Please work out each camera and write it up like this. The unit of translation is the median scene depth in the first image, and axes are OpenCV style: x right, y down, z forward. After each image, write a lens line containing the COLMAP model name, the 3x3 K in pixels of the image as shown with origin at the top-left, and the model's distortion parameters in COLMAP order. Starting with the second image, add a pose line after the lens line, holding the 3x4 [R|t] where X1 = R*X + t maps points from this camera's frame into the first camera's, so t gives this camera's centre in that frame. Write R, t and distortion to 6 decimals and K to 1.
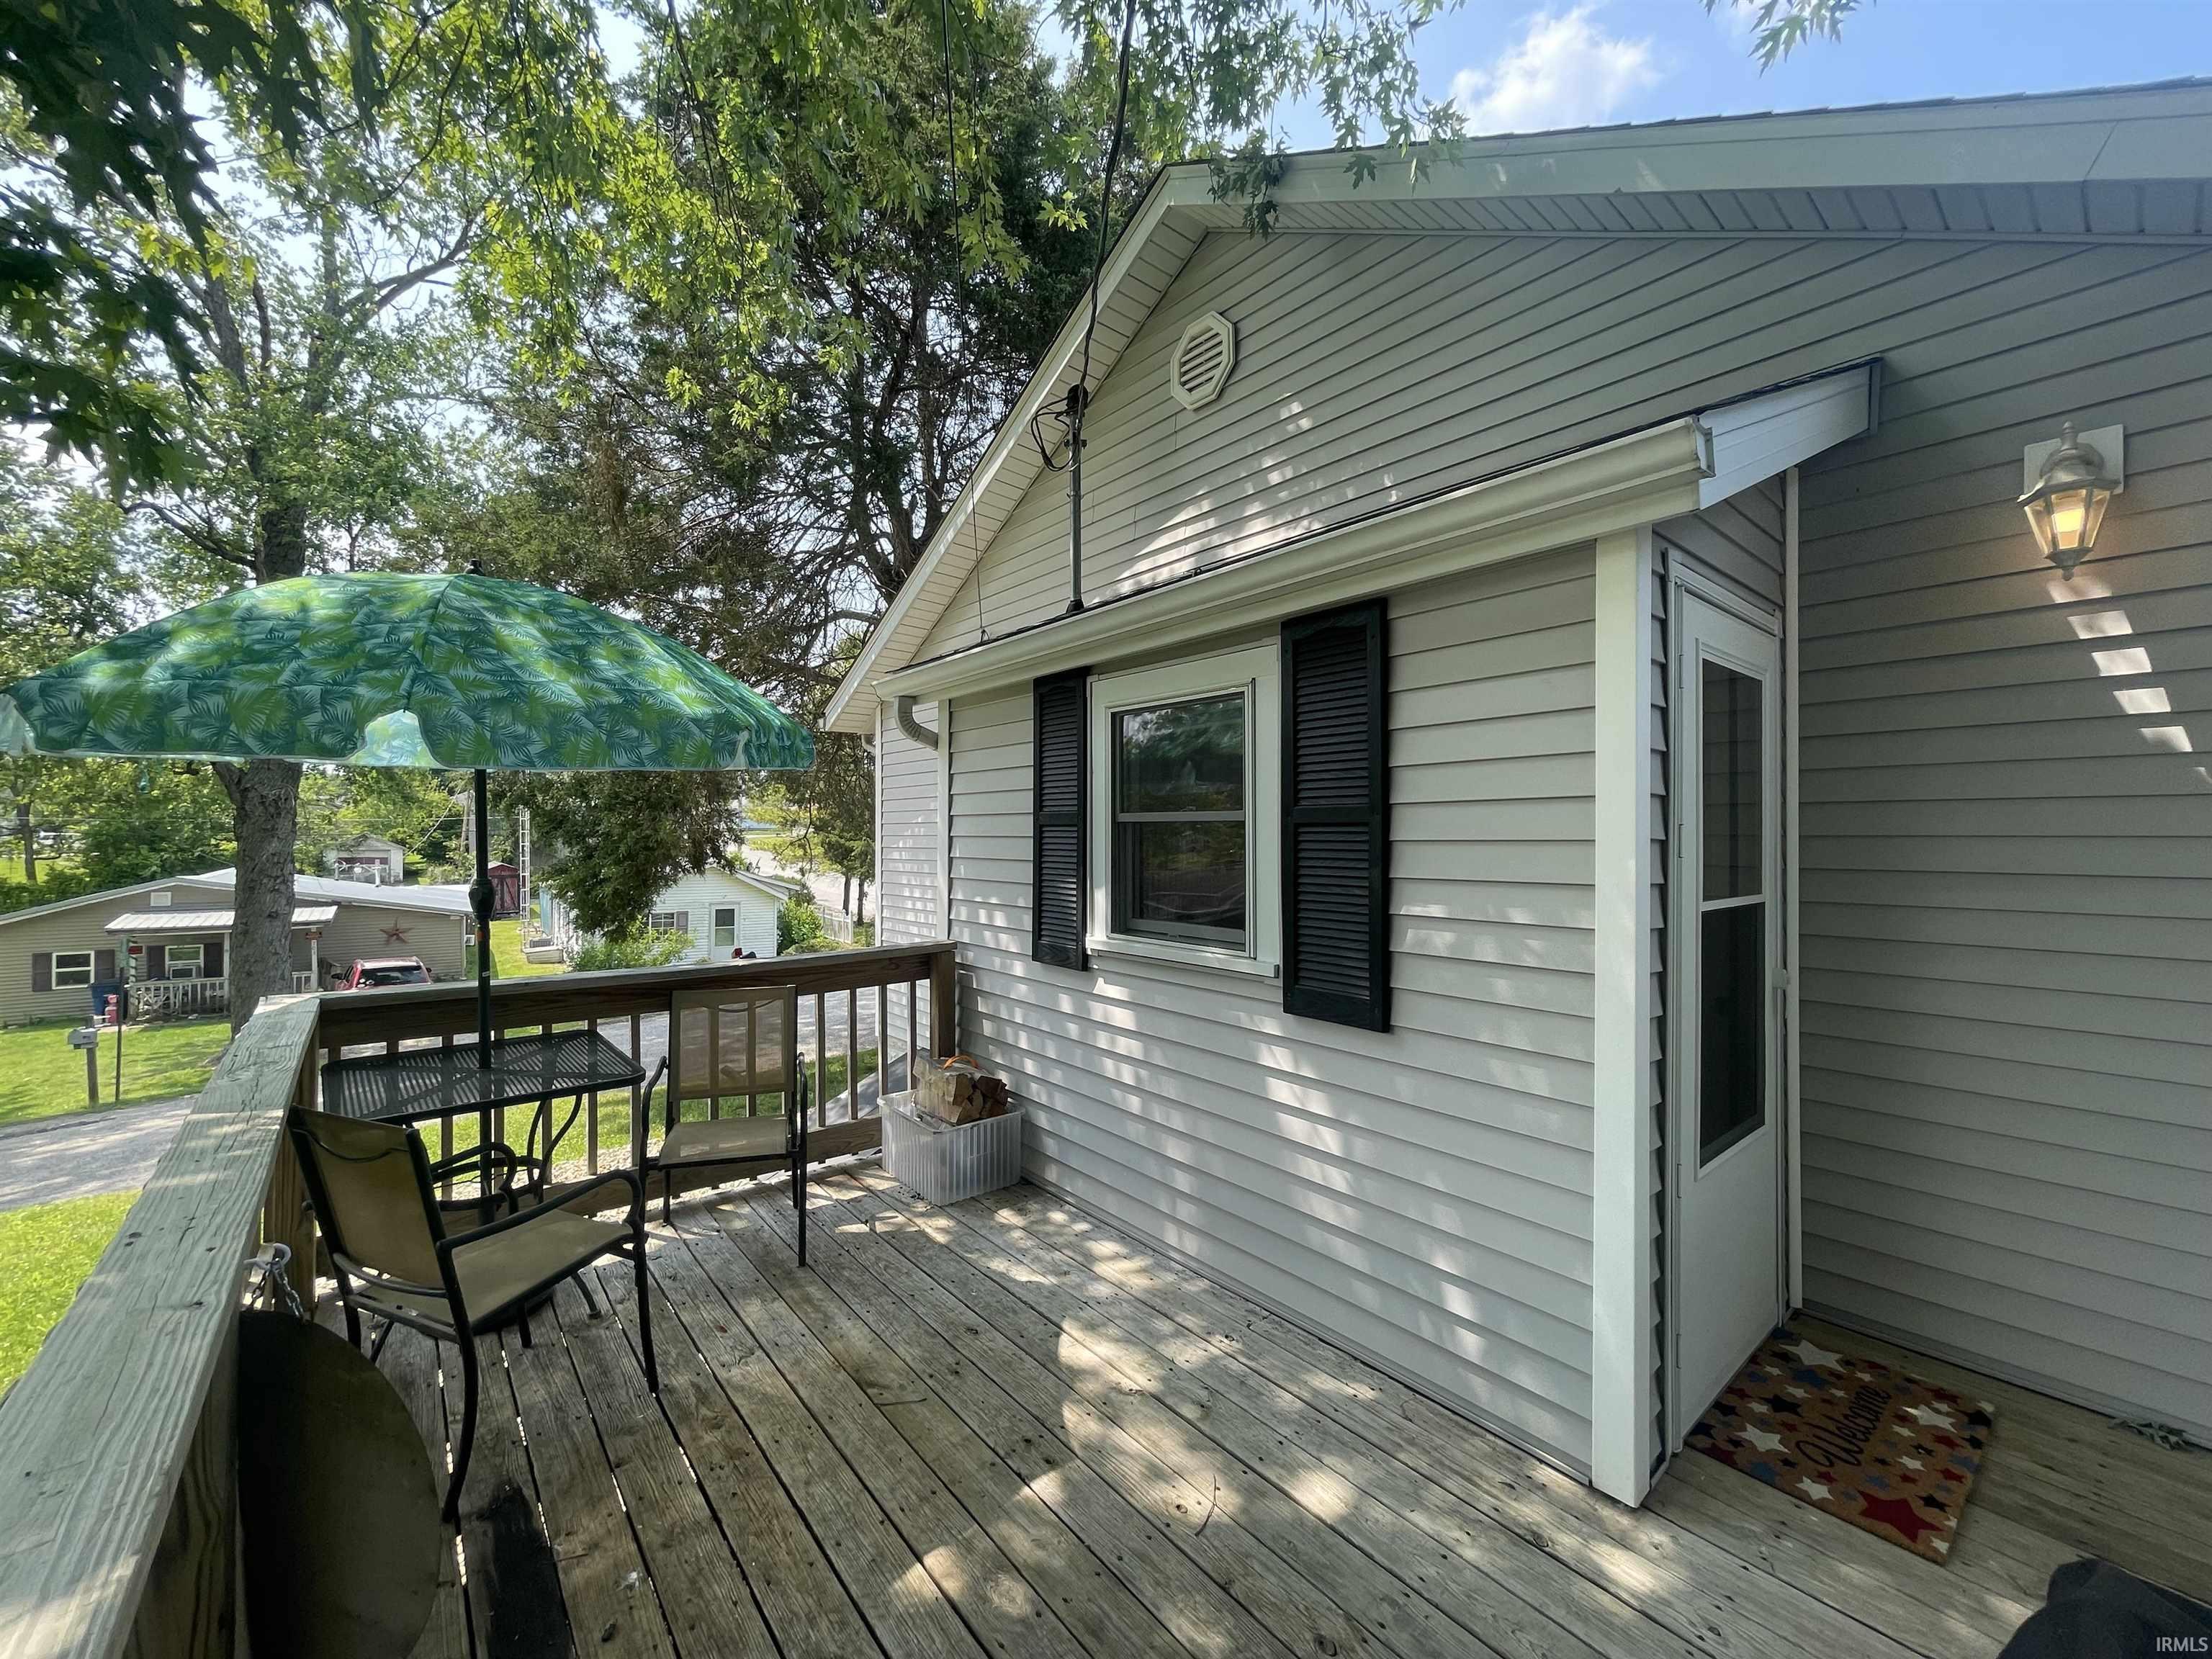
lens RADIAL K [[892.4, 0, 1107.2], [0, 892.4, 837.4], [0, 0, 1]] dist [-0.001099, -0.000485]
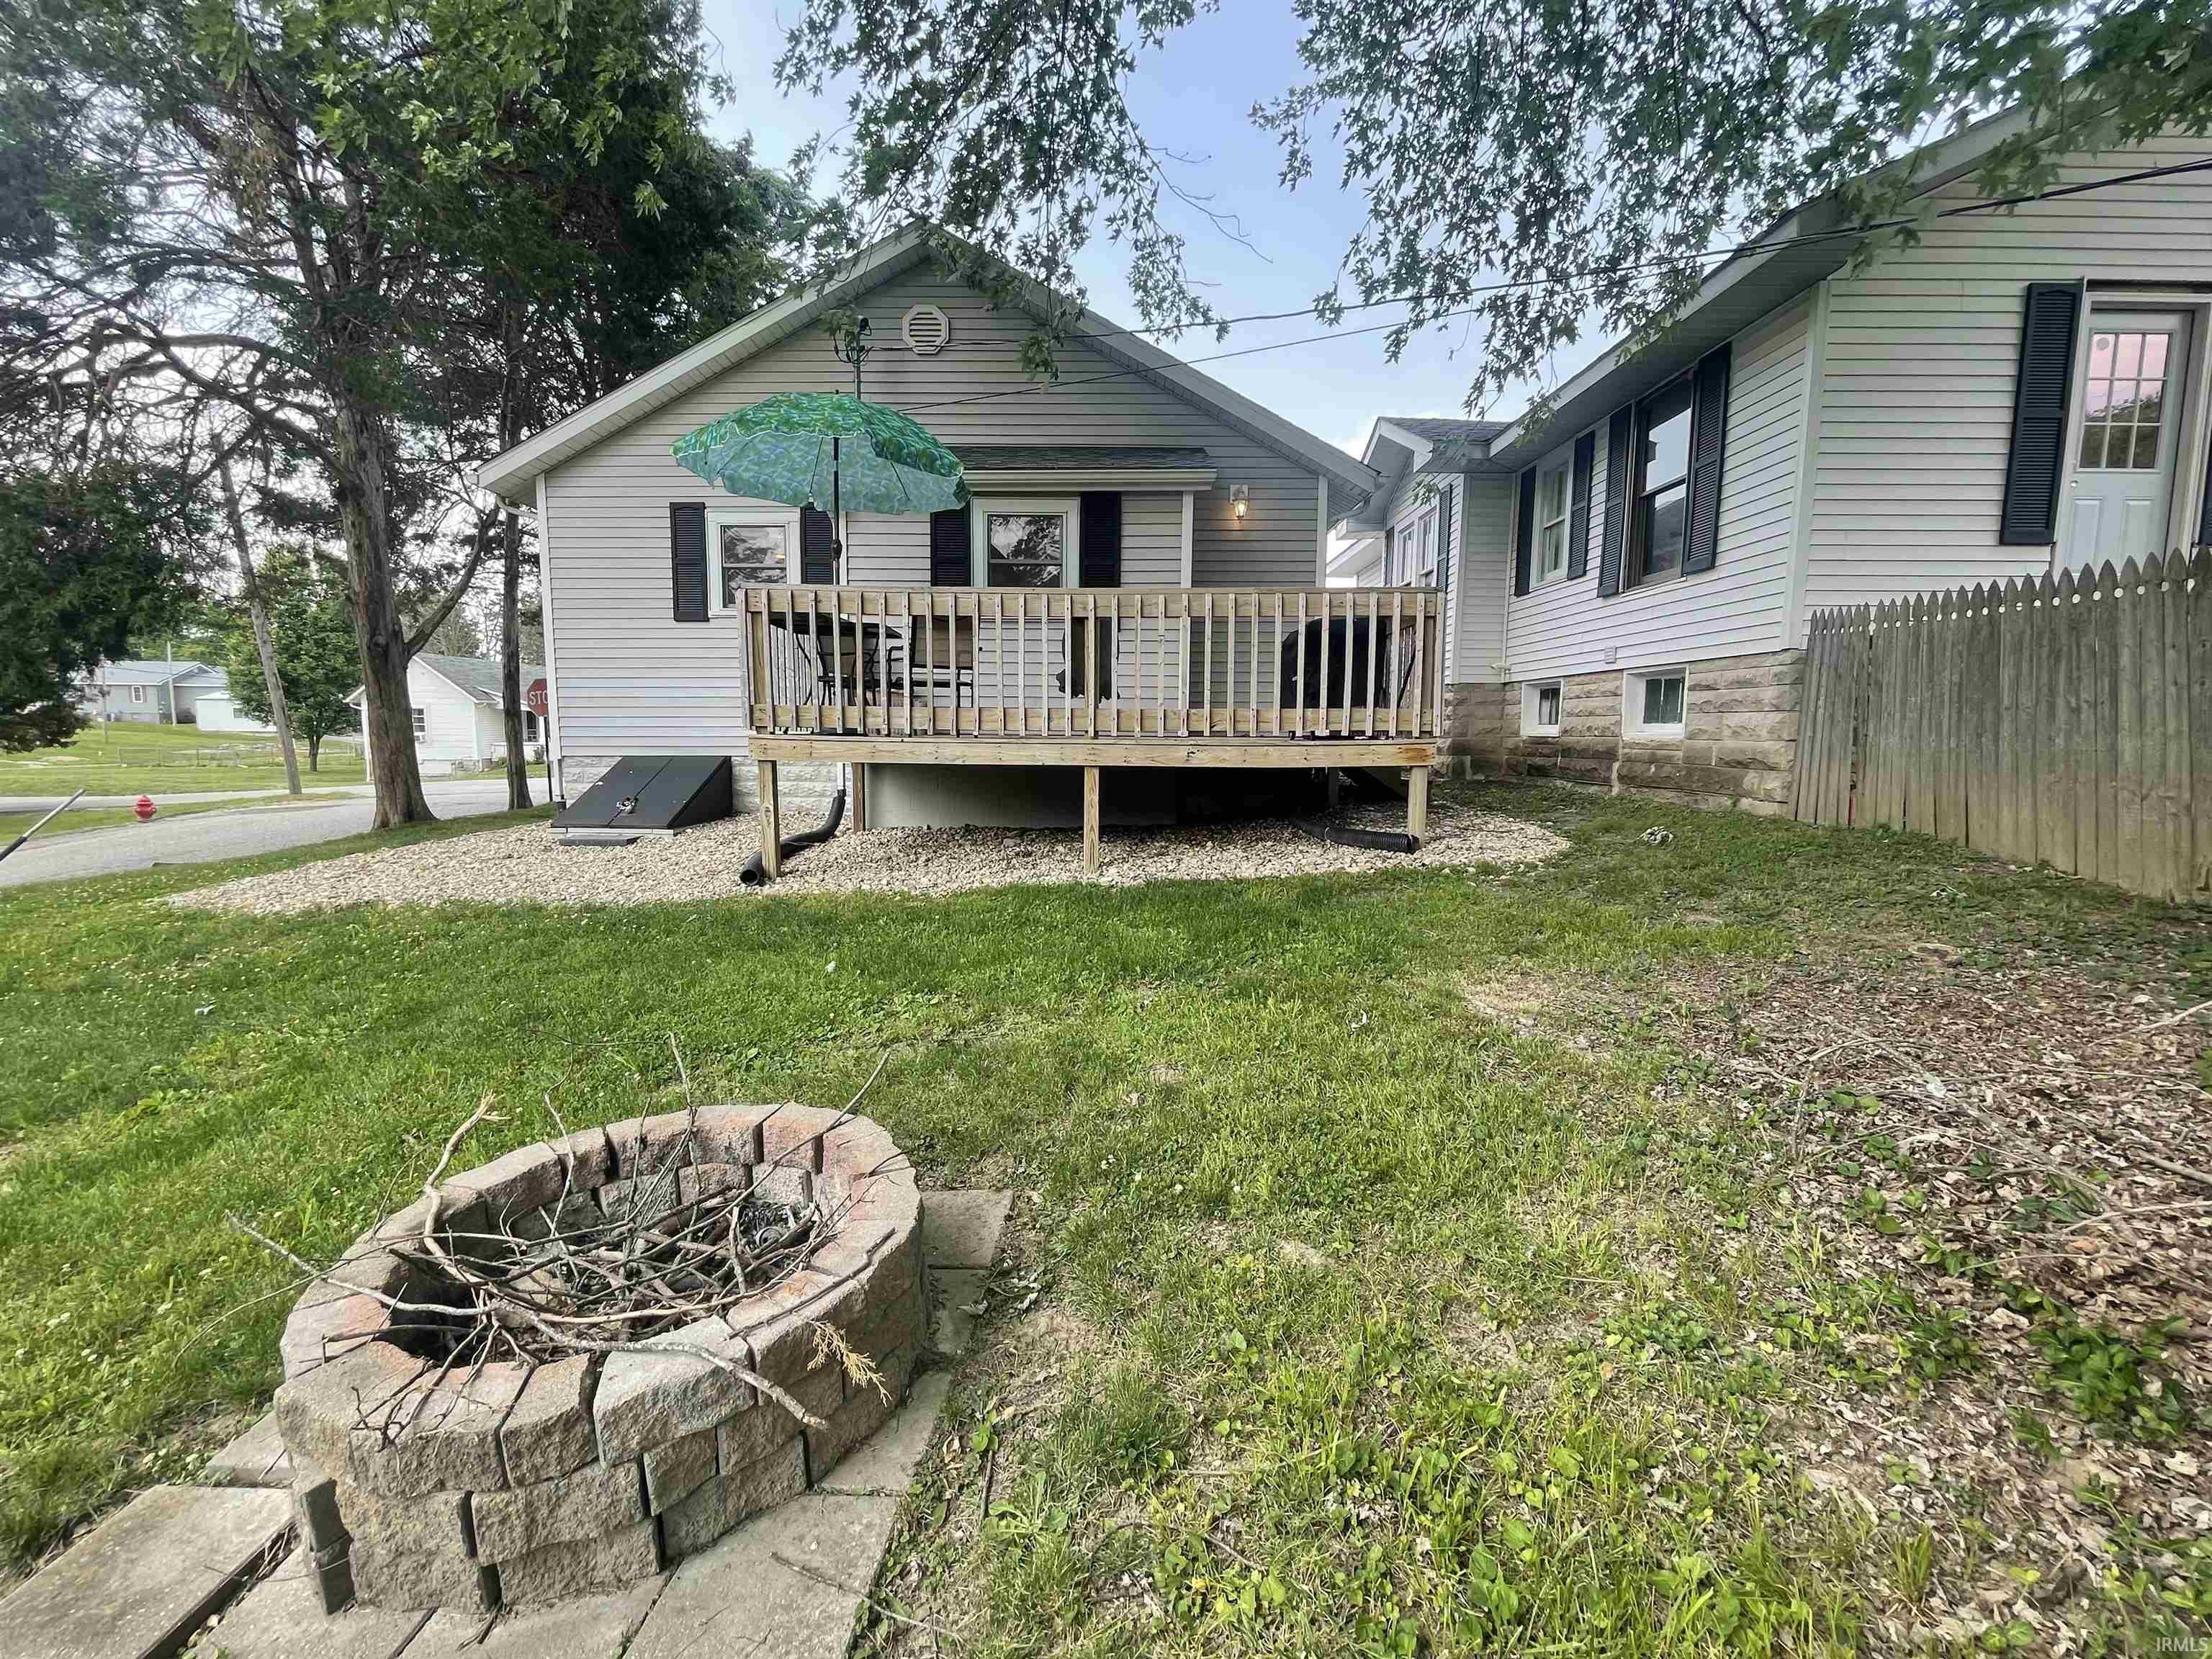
lens RADIAL K [[892.4, 0, 1113.4], [0, 892.4, 823.2], [0, 0, 1]] dist [-0.001099, -0.000485]
pose [[0.639283, -0.084622, 0.764301, -2.295054], [-0.006627, 0.993283, 0.115517, 0.550996], [-0.768943, -0.078913, 0.634429, -1.131966]]
